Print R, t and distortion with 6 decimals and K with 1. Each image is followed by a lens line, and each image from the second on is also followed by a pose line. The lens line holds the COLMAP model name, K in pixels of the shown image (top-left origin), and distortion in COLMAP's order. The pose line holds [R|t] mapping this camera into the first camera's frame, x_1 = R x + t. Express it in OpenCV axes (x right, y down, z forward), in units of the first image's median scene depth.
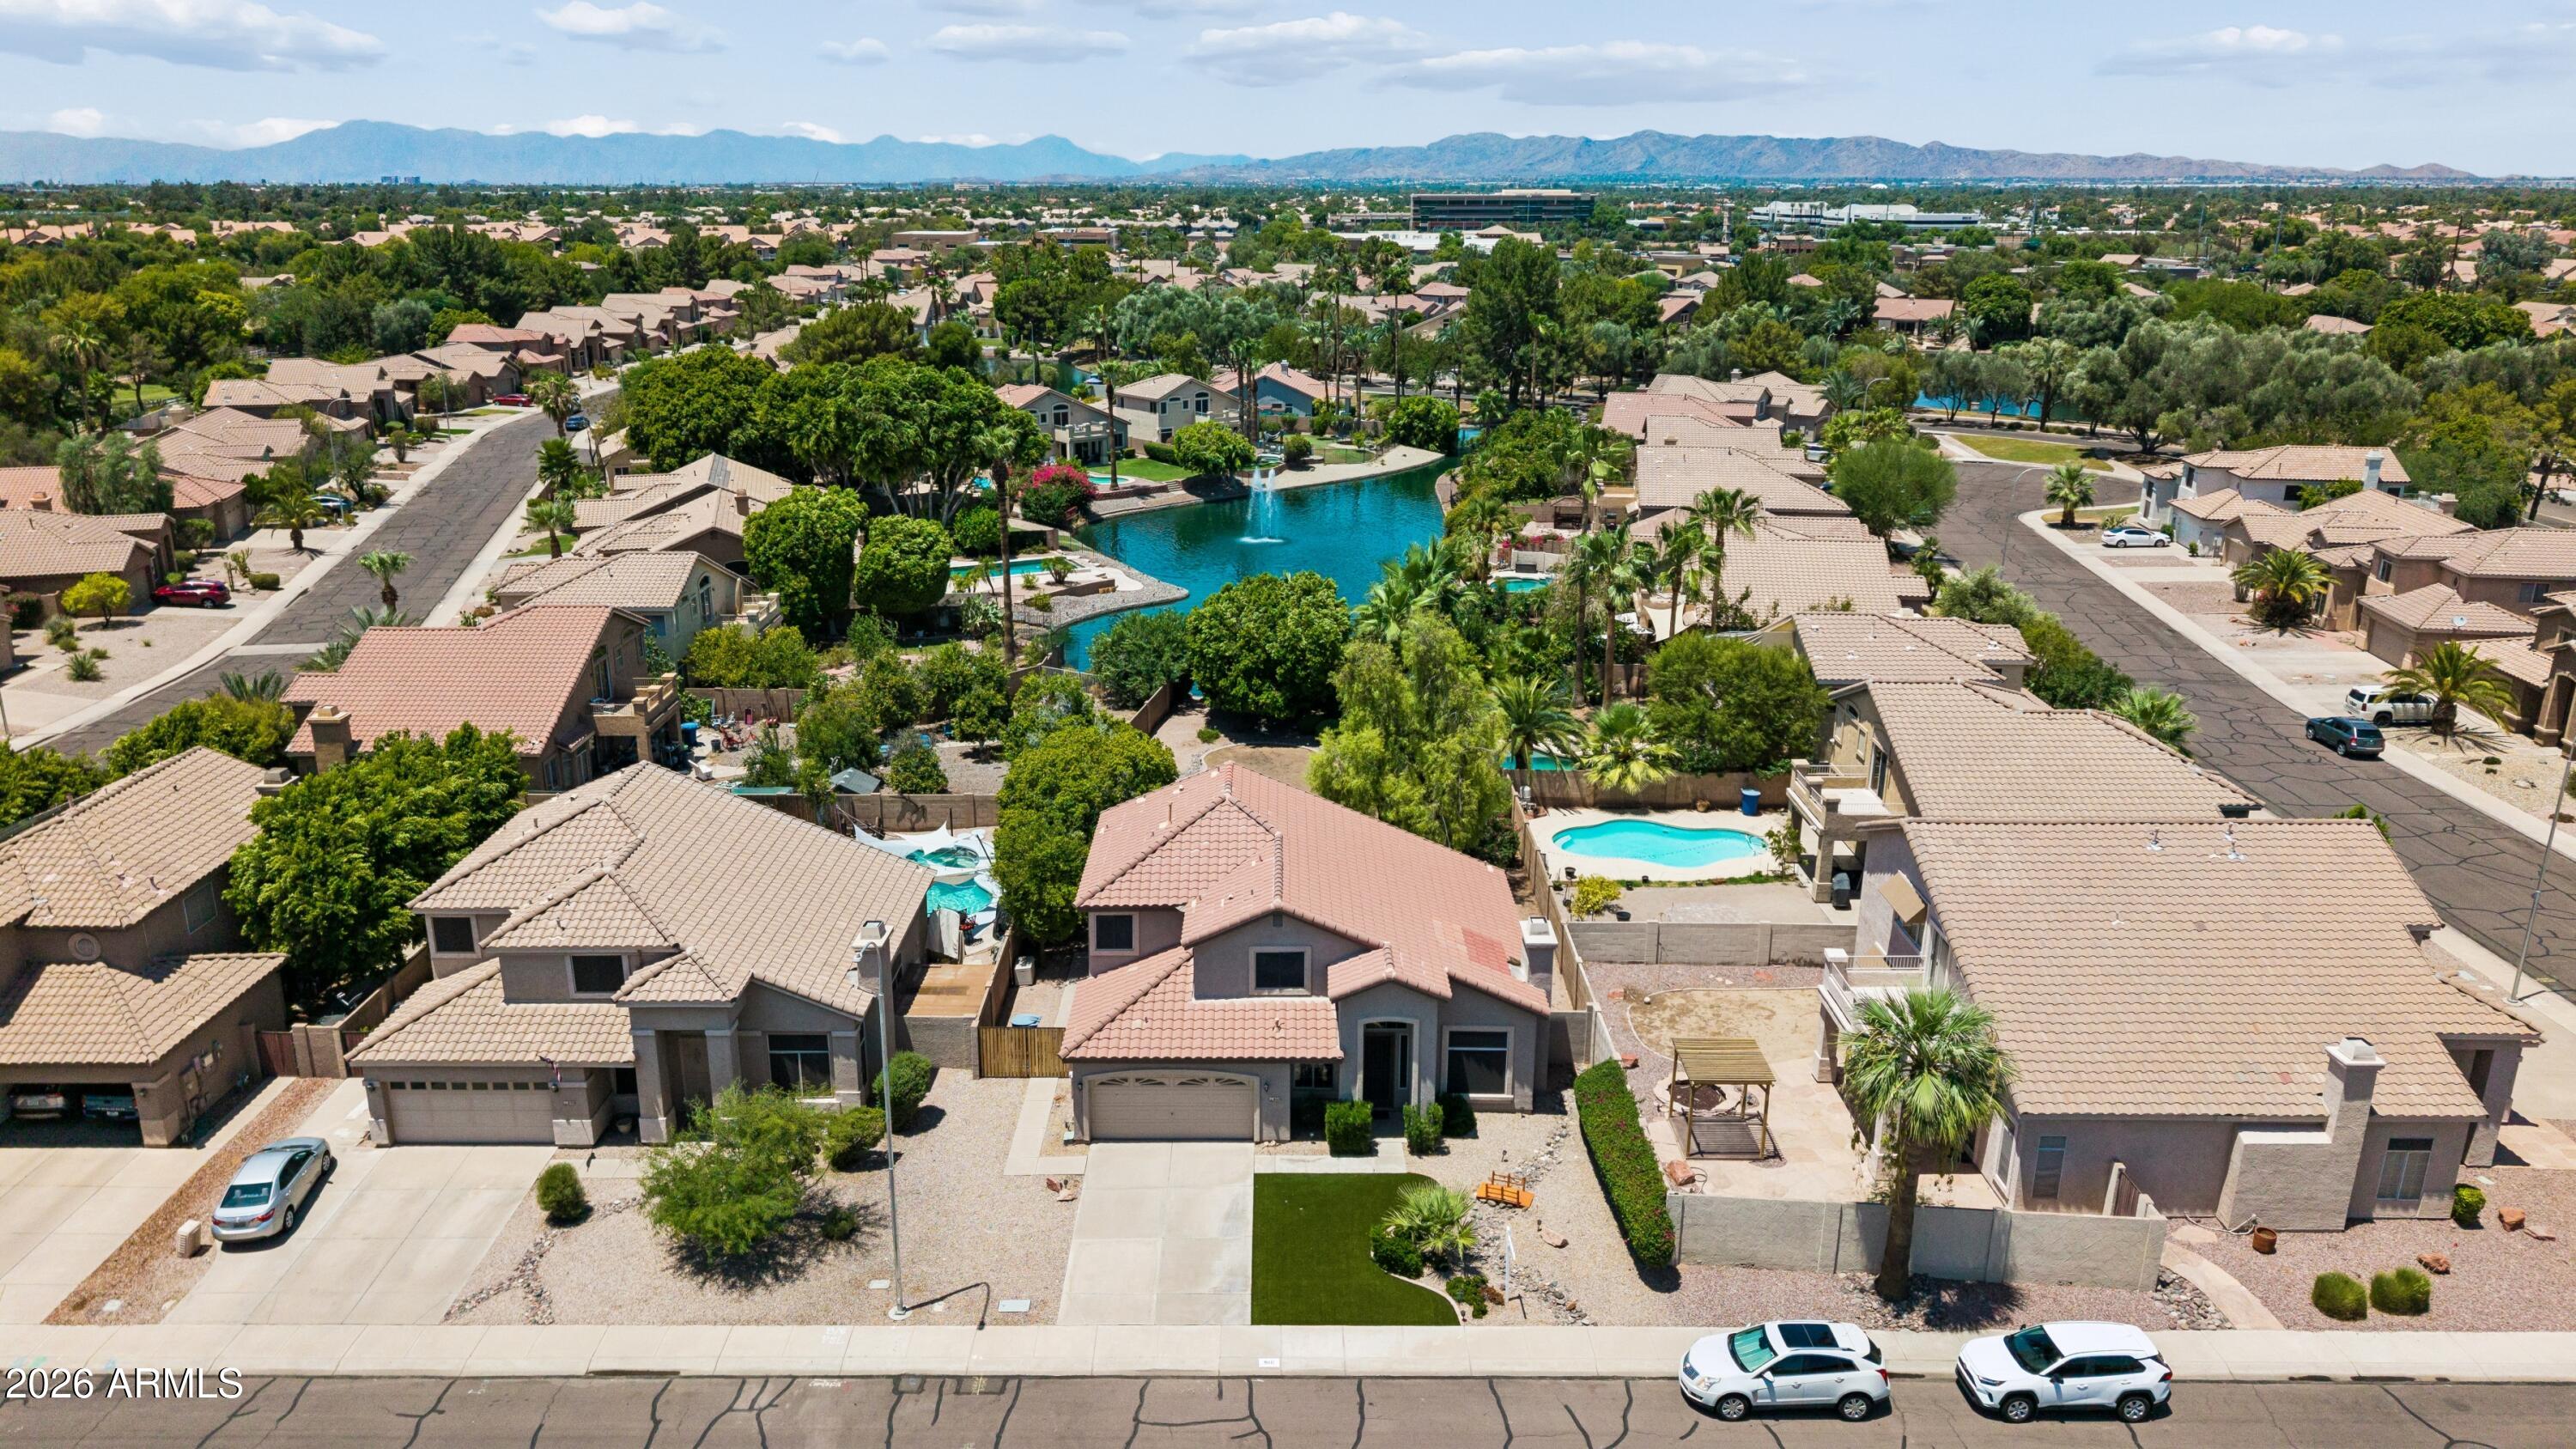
lens RADIAL K [[1717.6, 0, 1278.2], [0, 1717.6, 727.6], [0, 0, 1]] dist [0.067015, -0.081942]
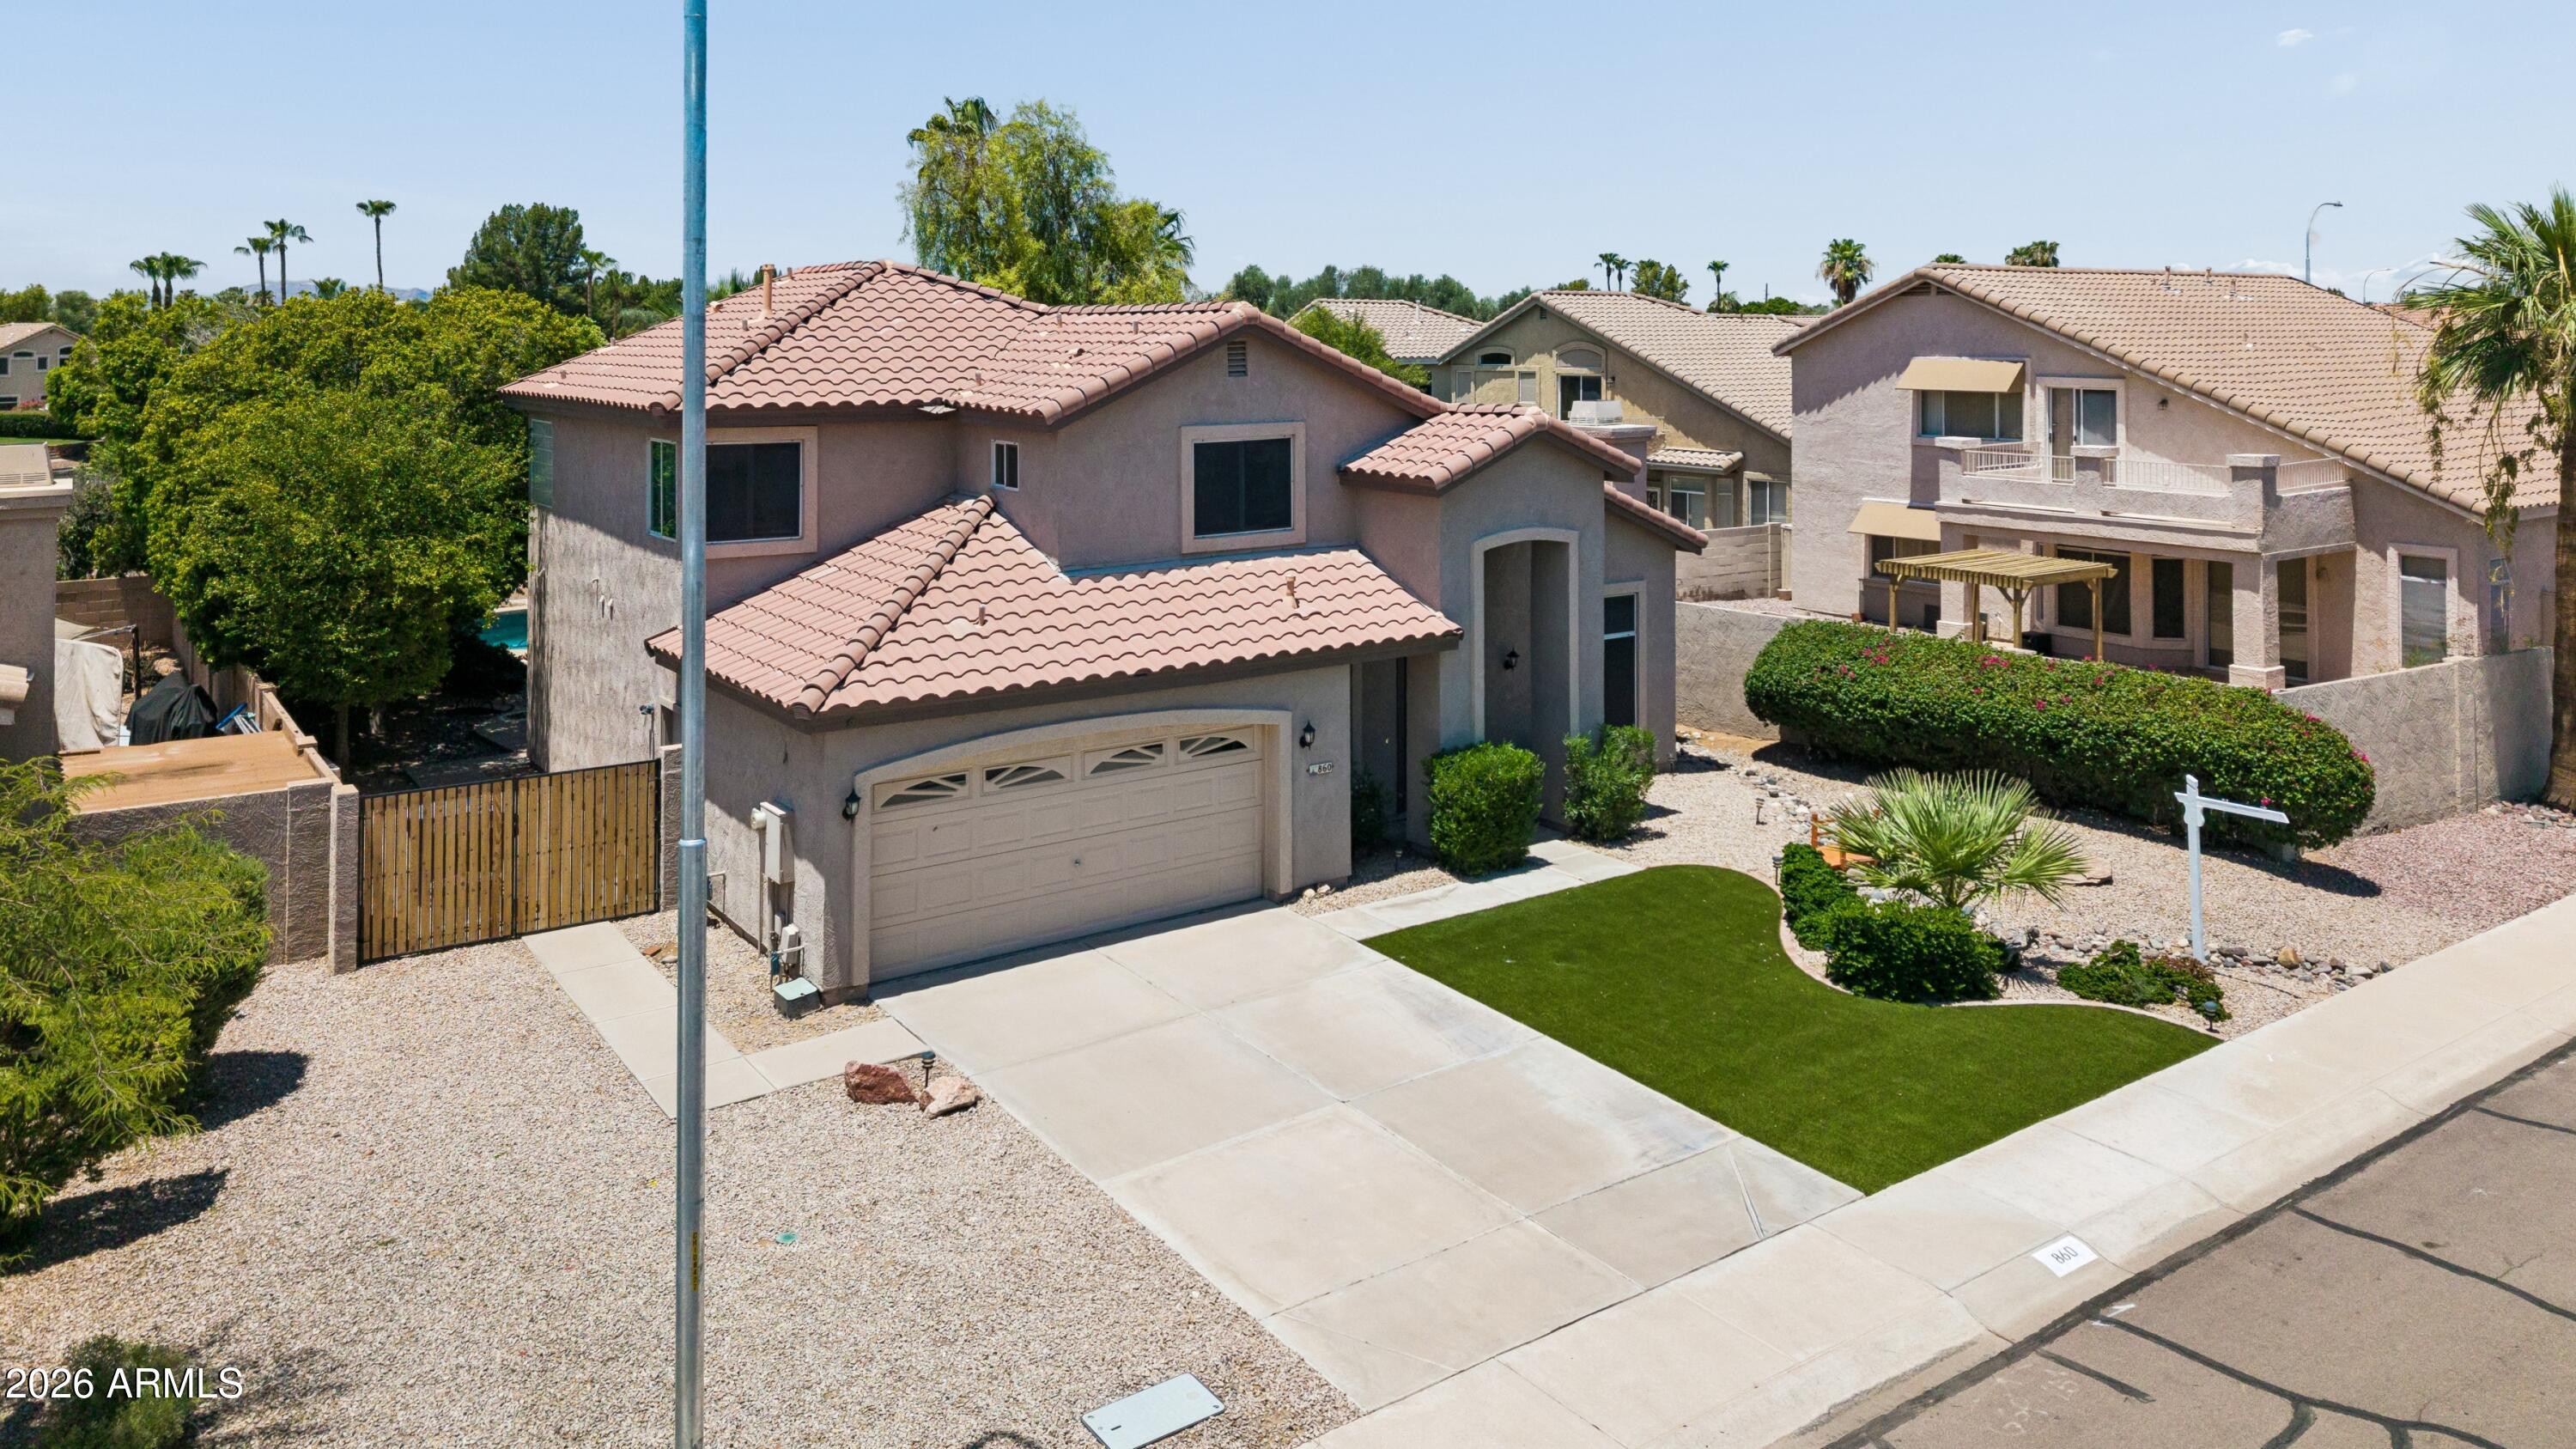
lens RADIAL K [[1812.0, 0, 1329.9], [0, 1812.0, 367.8], [0, 0, 1]] dist [0.026472, -0.004644]
pose [[0.808407, -0.010305, 0.588534, -0.163720], [0.177947, 0.957342, -0.227665, 0.148182], [-0.561082, 0.288773, 0.775755, 0.430879]]
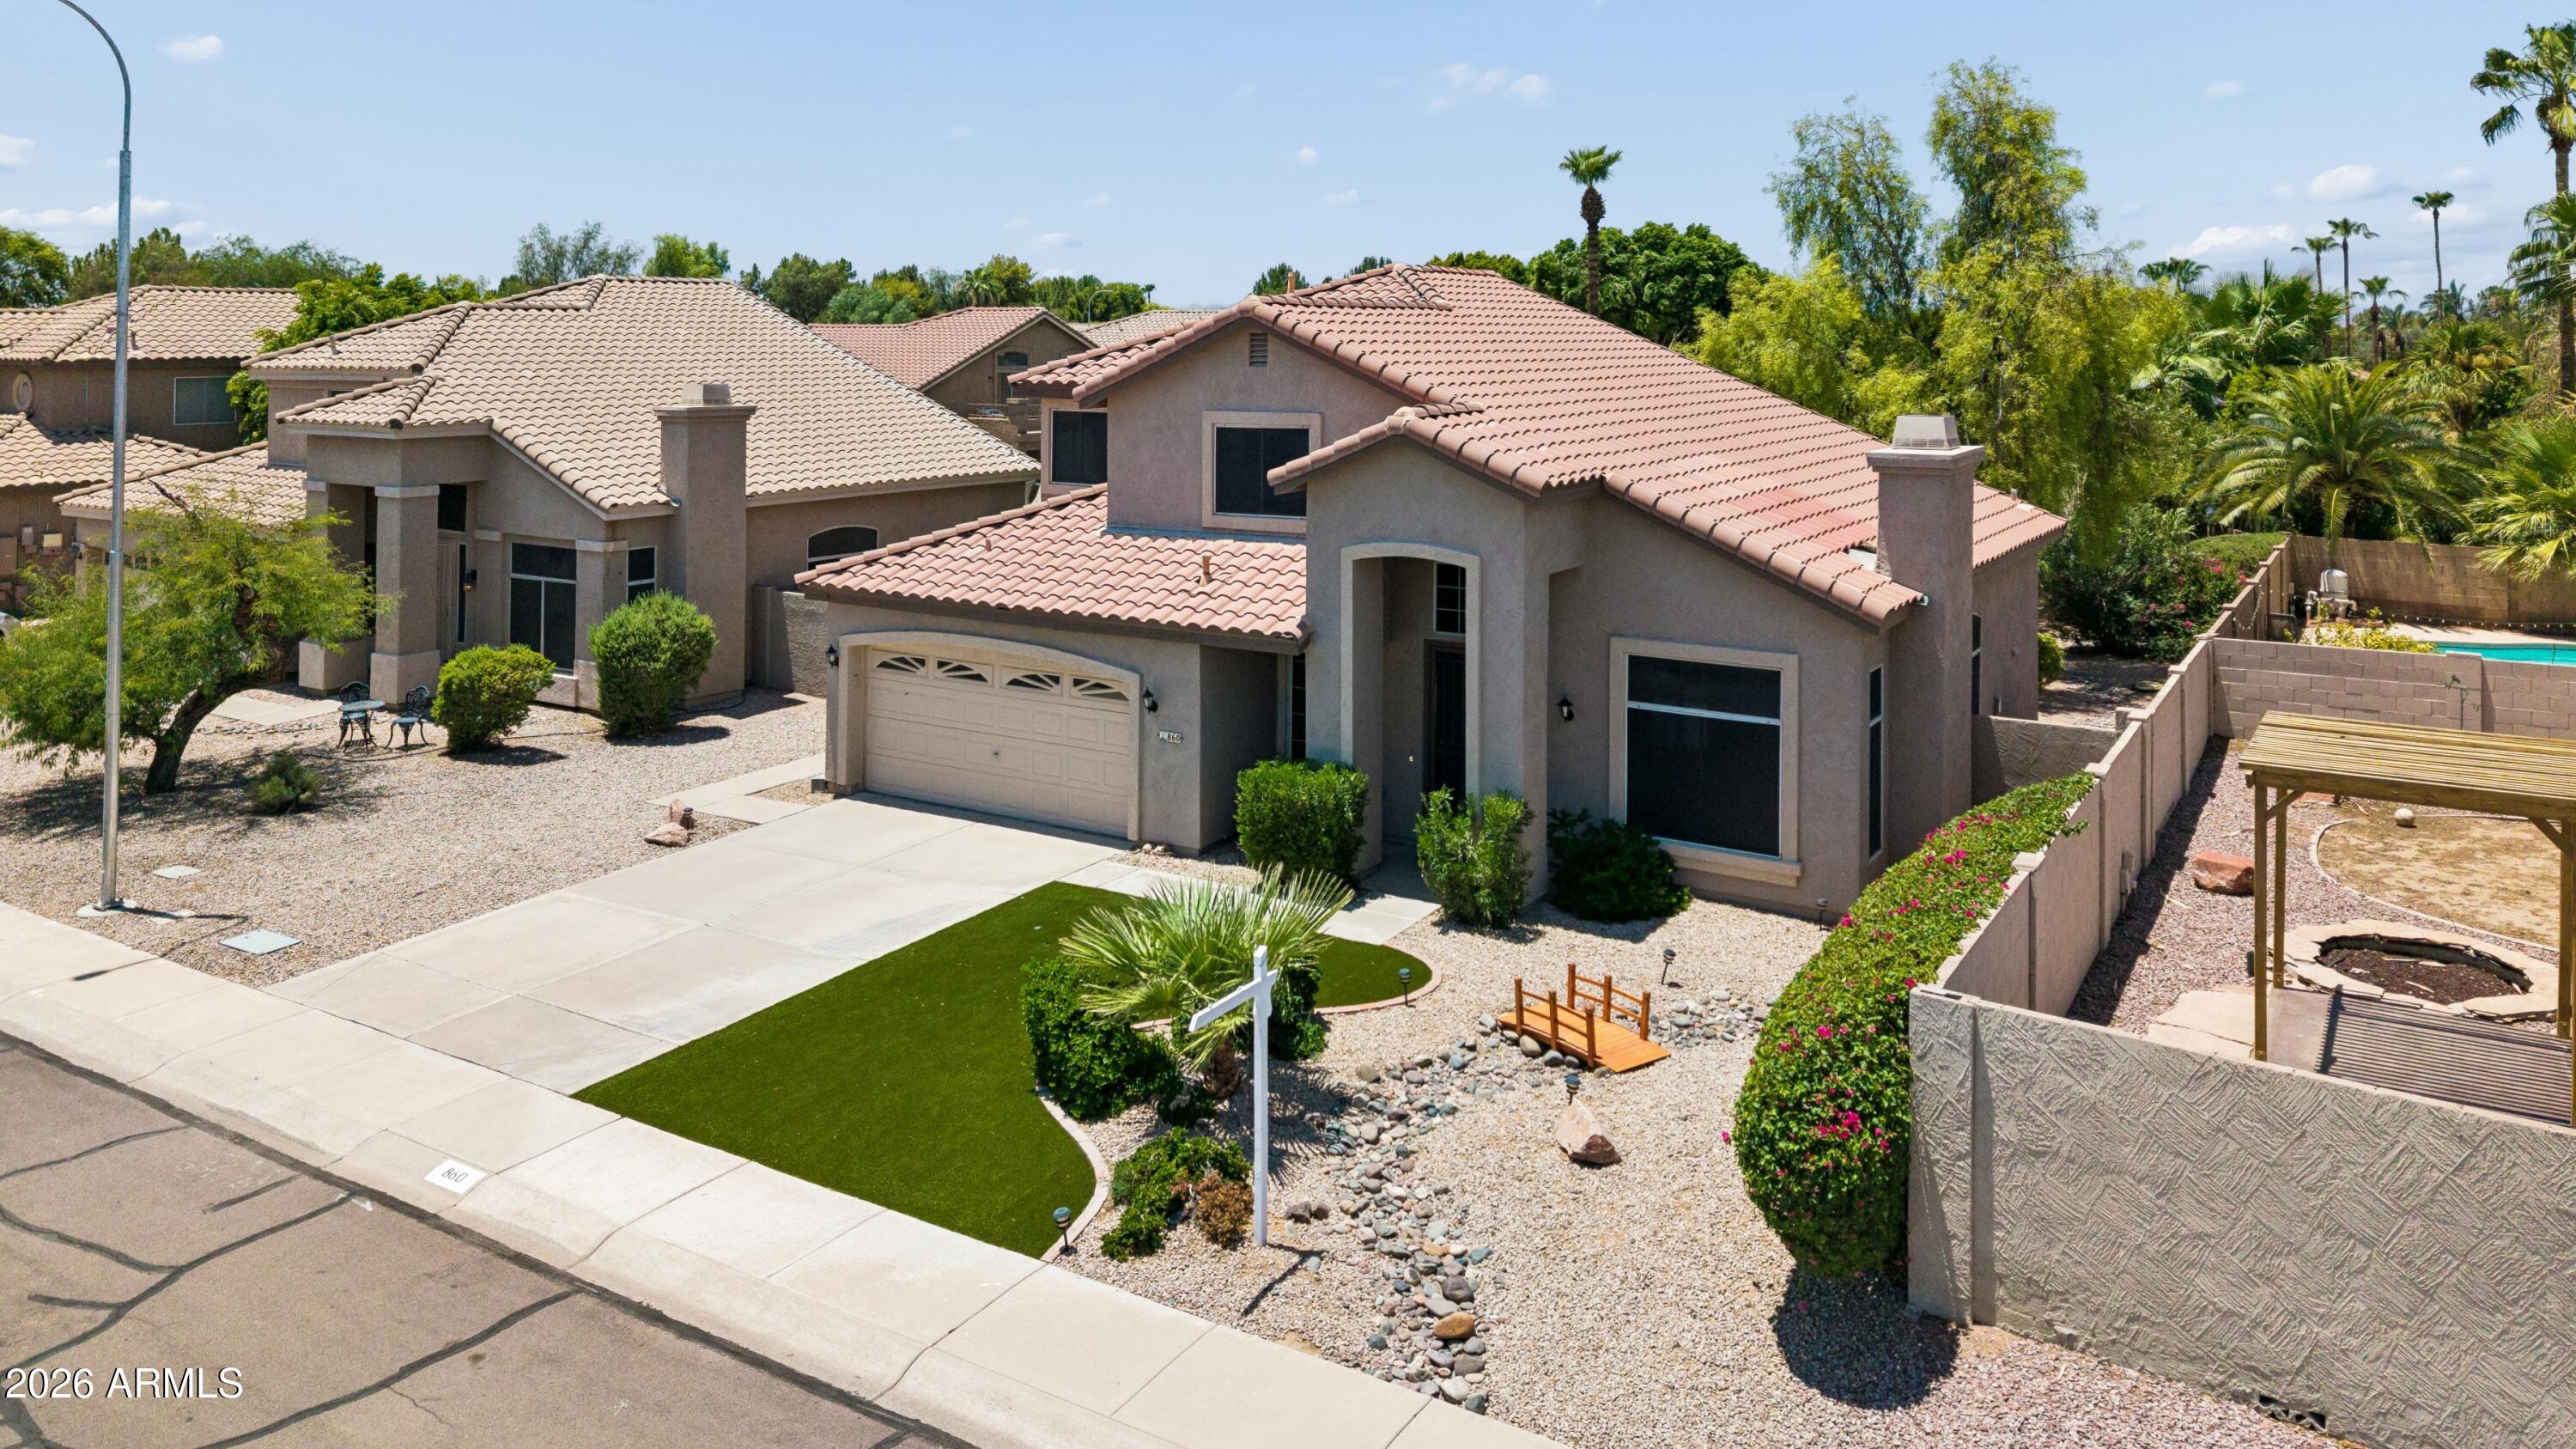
lens RADIAL K [[1817.9, 0, 1274.6], [0, 1817.9, 389.0], [0, 0, 1]] dist [0.022531, 0.002717]
pose [[0.844420, 0.014769, -0.535478, 0.170664], [-0.162555, 0.959549, -0.229875, 0.154416], [0.510422, 0.281156, 0.812663, 0.418980]]
